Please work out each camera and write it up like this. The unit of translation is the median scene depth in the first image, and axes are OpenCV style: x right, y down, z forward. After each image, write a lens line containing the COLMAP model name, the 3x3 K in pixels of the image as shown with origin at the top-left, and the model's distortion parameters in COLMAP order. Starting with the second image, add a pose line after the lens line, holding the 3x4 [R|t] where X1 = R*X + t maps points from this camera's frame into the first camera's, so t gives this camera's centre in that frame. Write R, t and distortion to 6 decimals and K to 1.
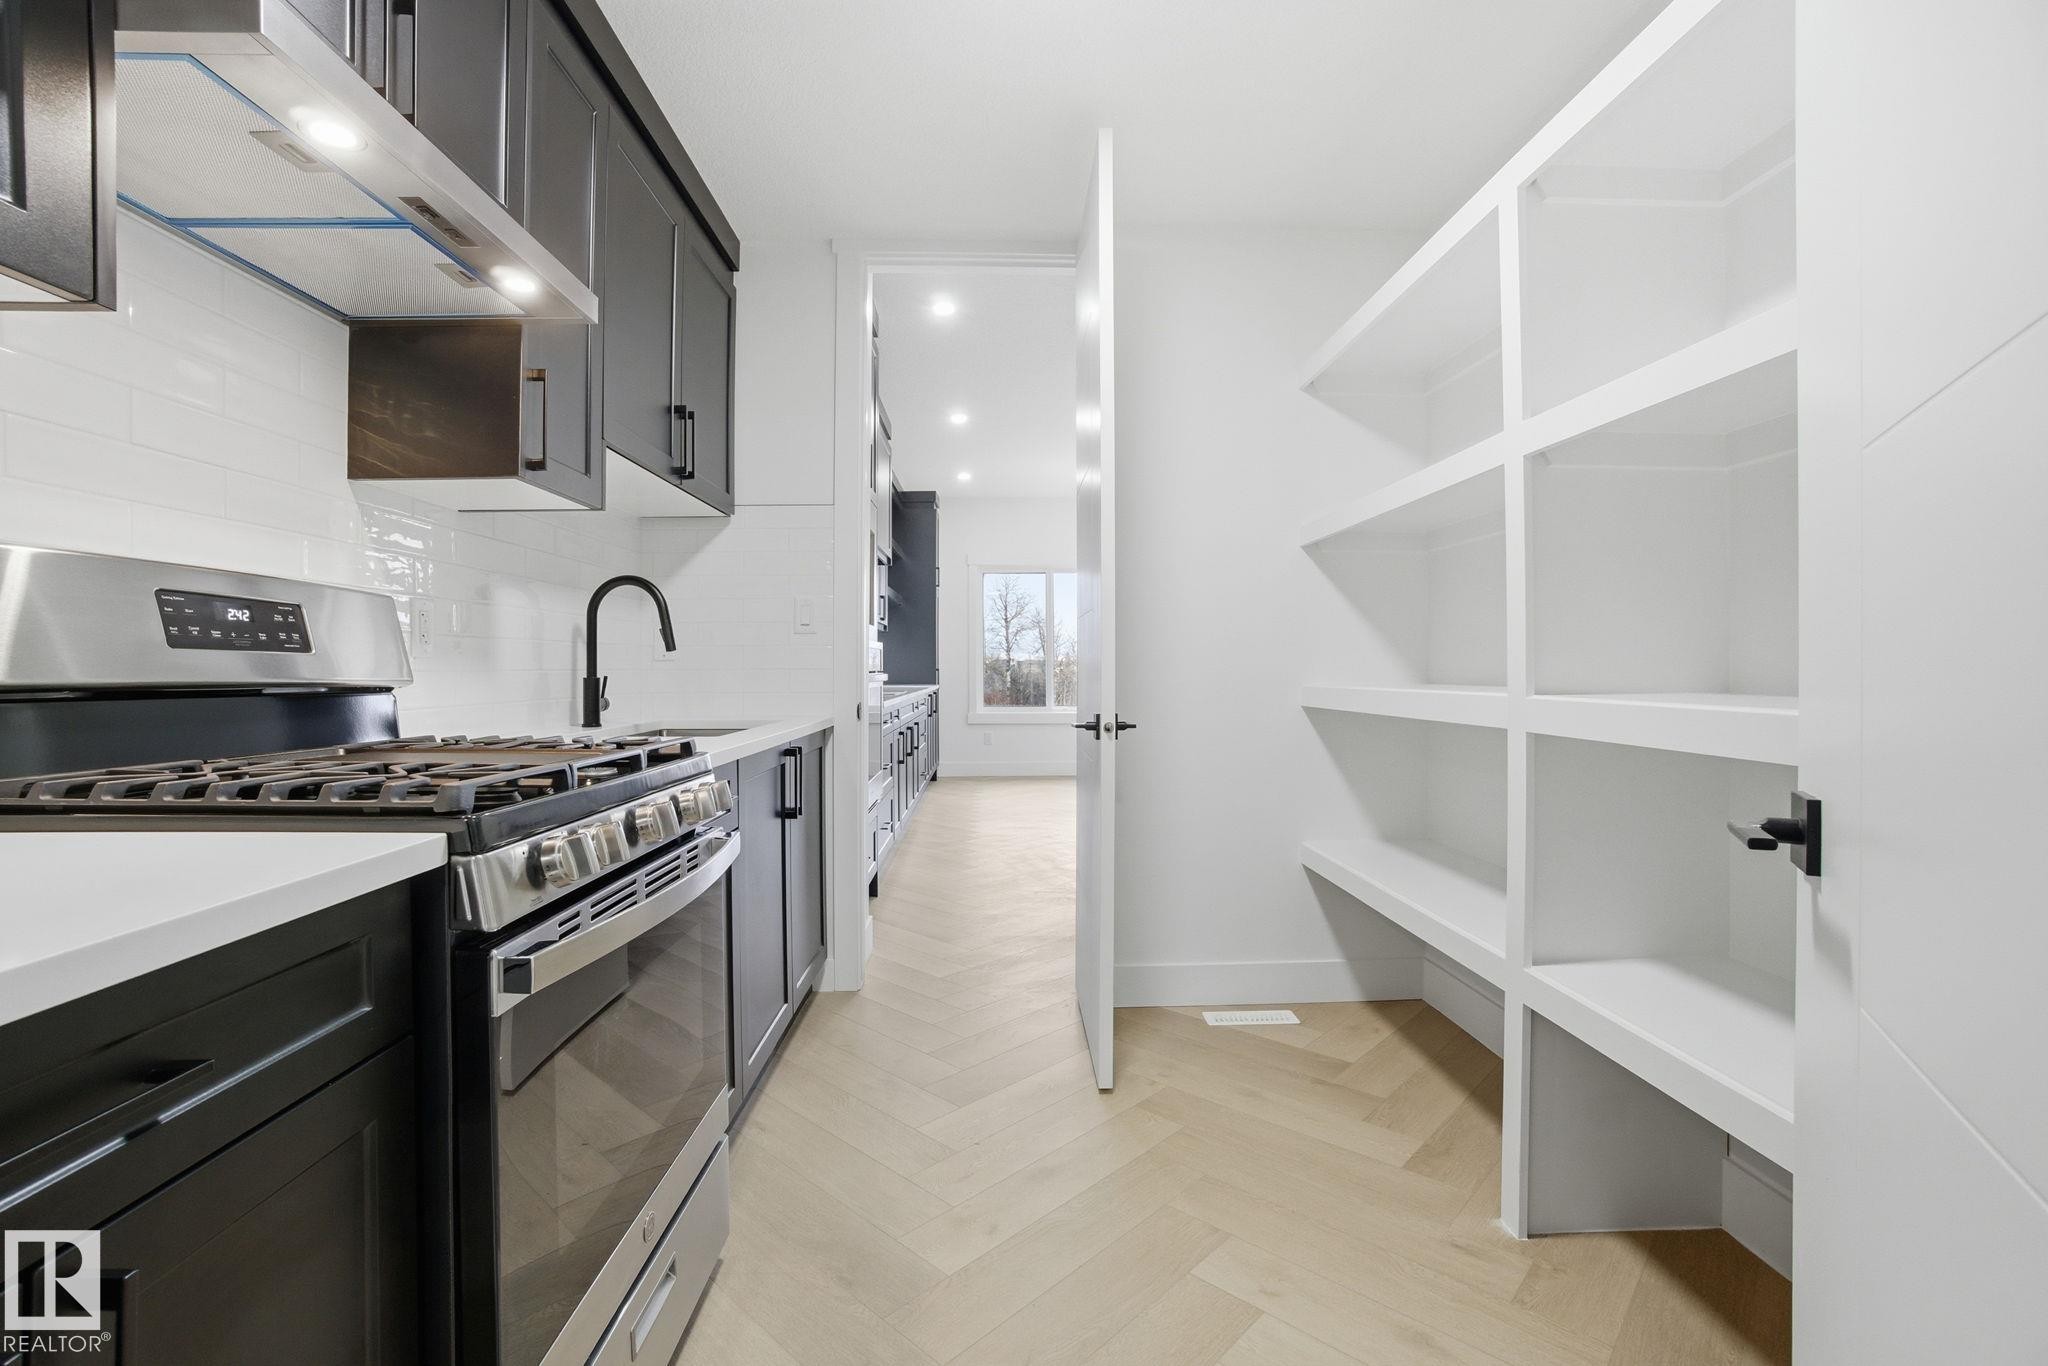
lens RADIAL K [[900.0, 0, 1015.4], [0, 900.0, 680.5], [0, 0, 1]] dist [-0.064894, 0.029043]
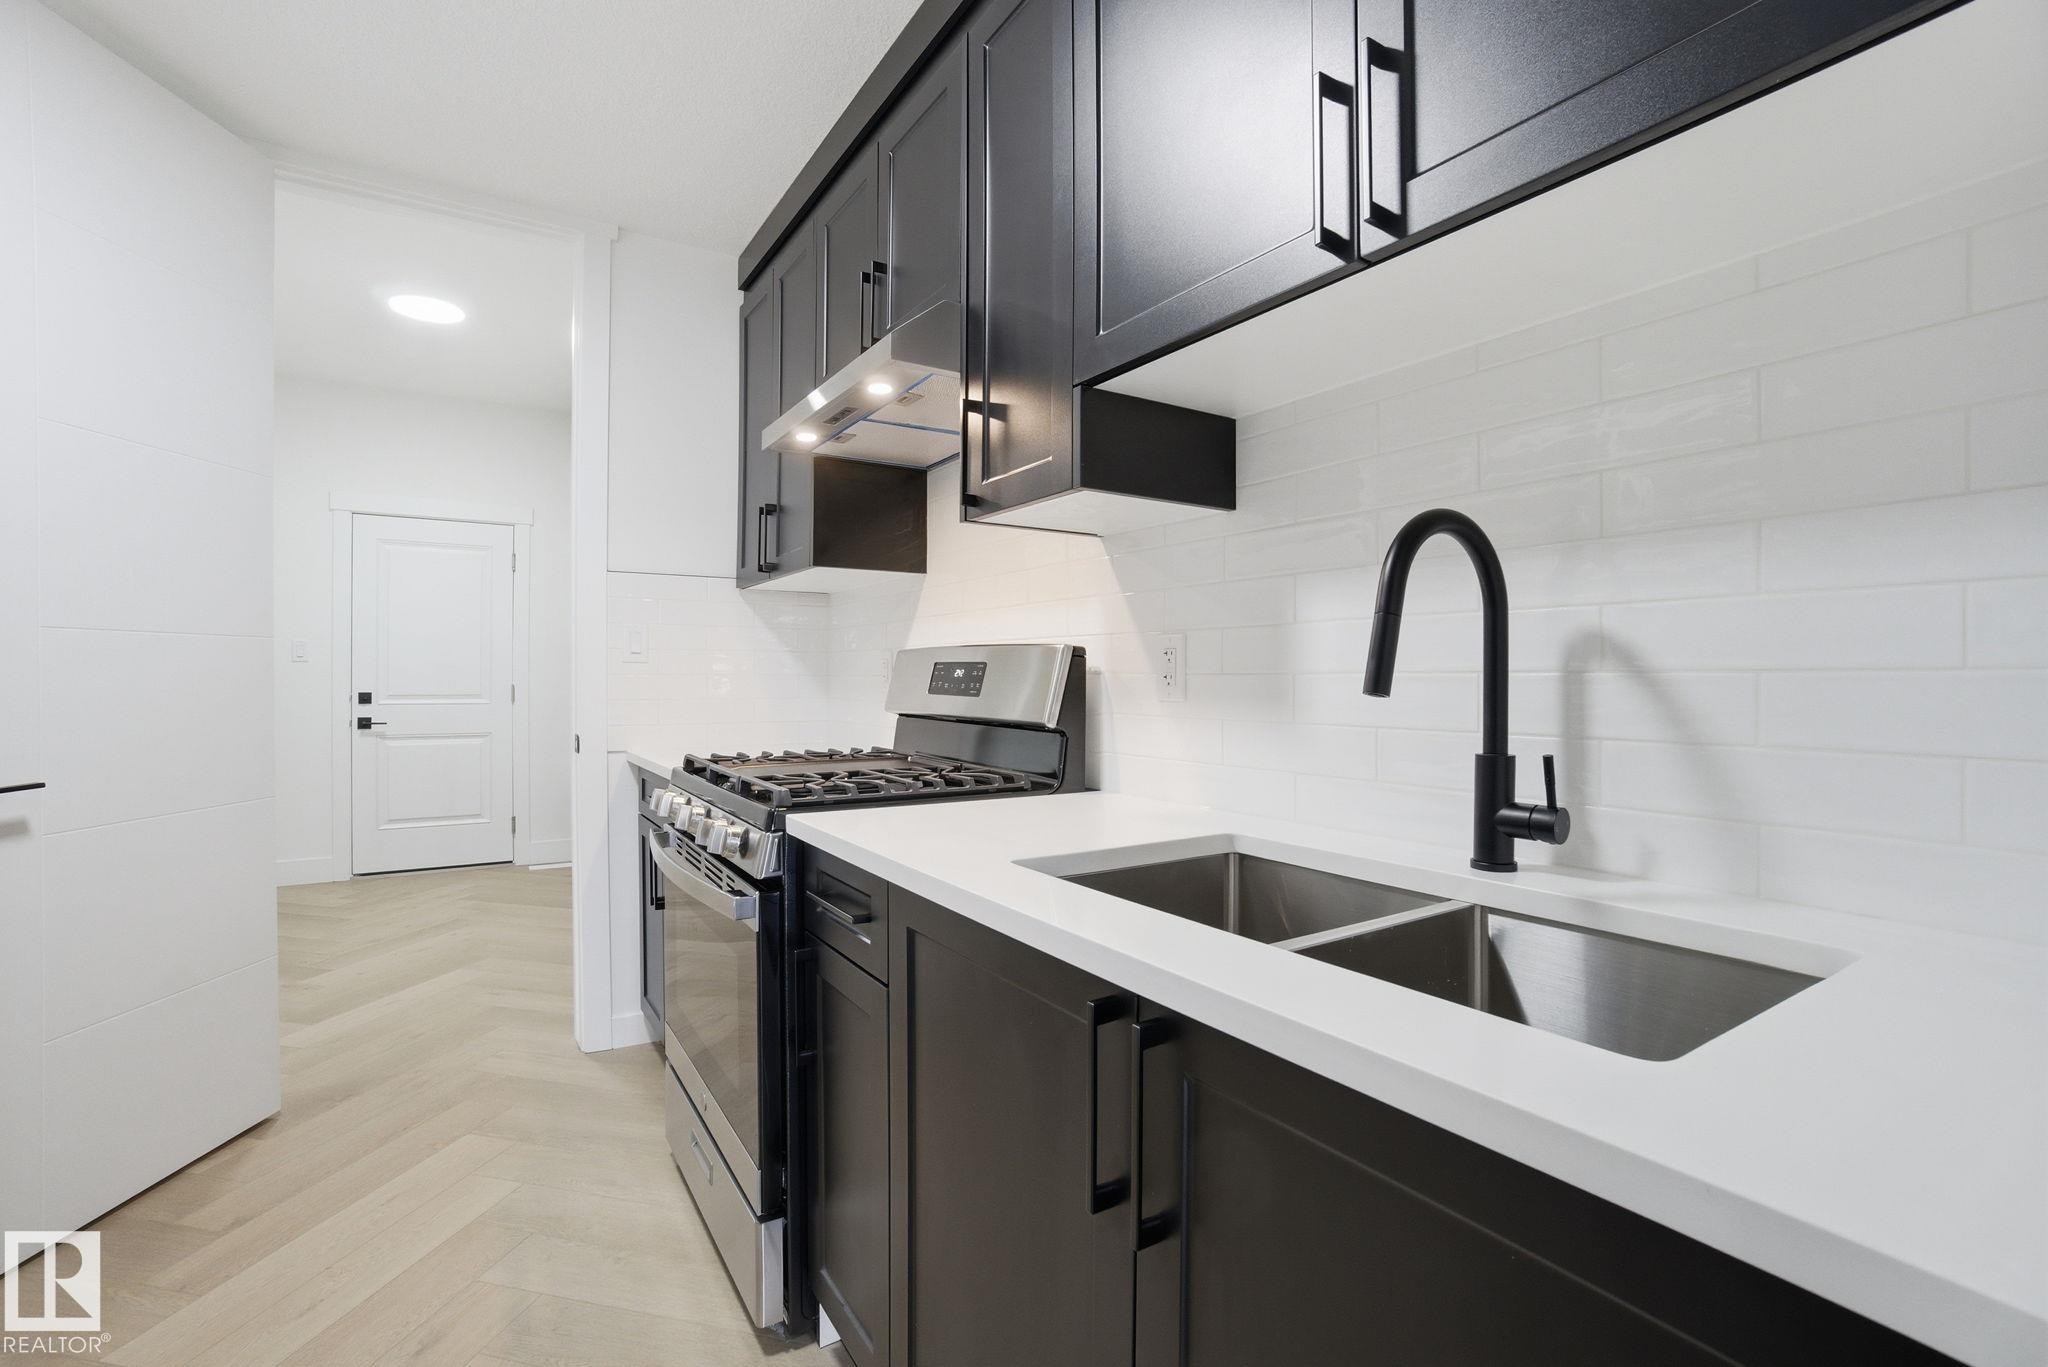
lens RADIAL K [[900.0, 0, 1015.4], [0, 900.0, 681.0], [0, 0, 1]] dist [-0.064894, 0.029043]
pose [[-0.854210, -0.012854, -0.519769, -0.092660], [-0.019031, 0.999797, 0.006552, -0.062660], [0.519580, 0.015488, -0.854281, 2.133702]]
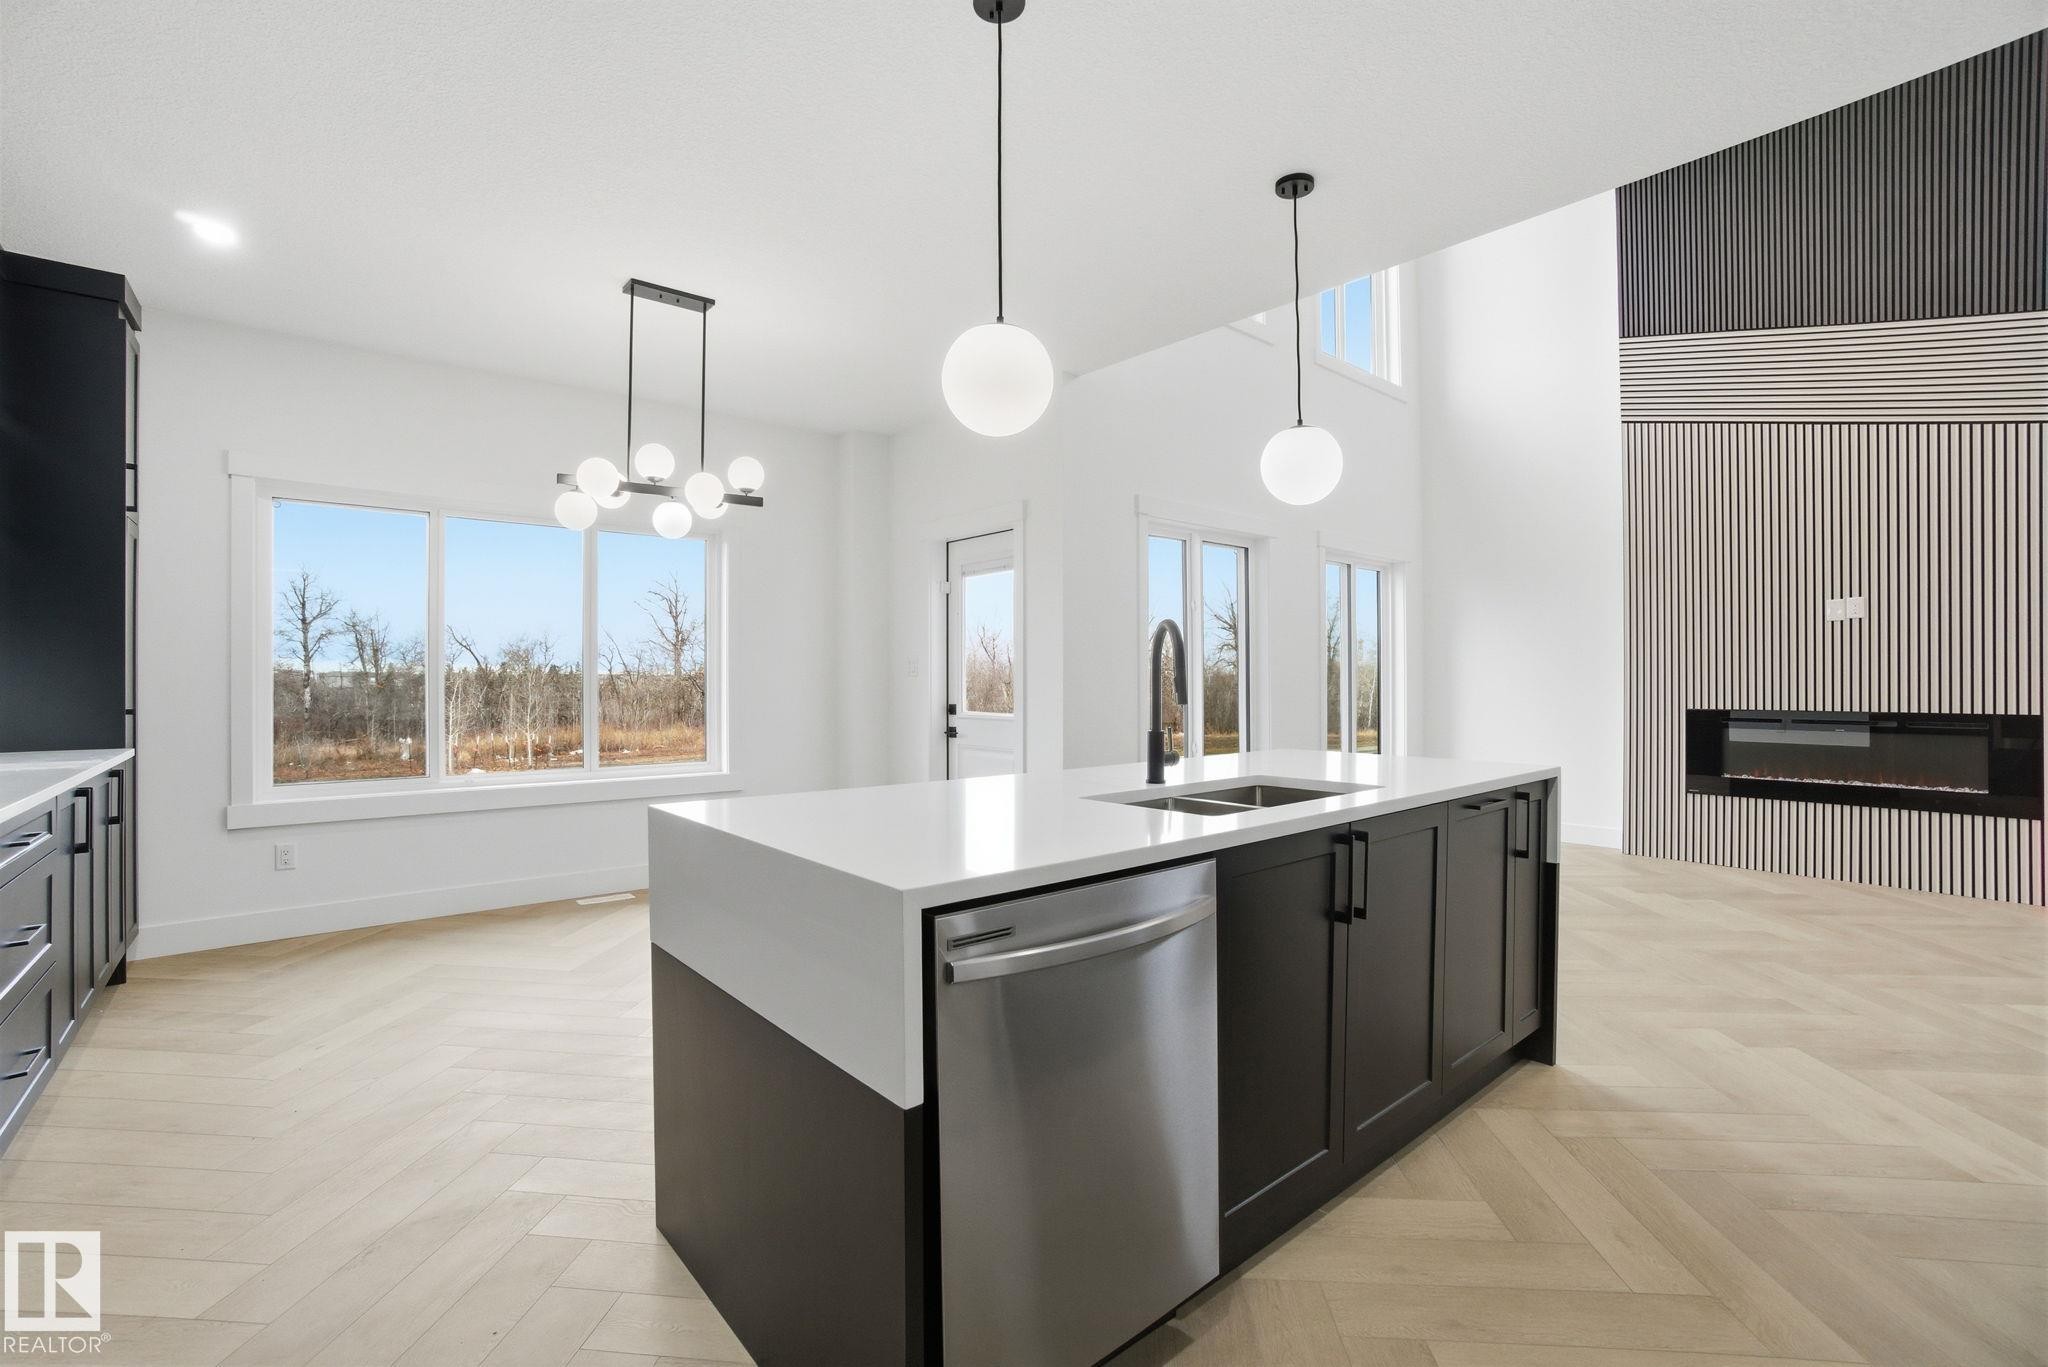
lens RADIAL K [[900.0, 0, 1015.4], [0, 900.0, 681.0], [0, 0, 1]] dist [-0.064894, 0.029043]
pose [[0.780875, 0.000397, 0.624687, -0.015924], [0.008747, 0.999895, -0.011568, -0.017188], [-0.624626, 0.014497, 0.780789, 0.392805]]
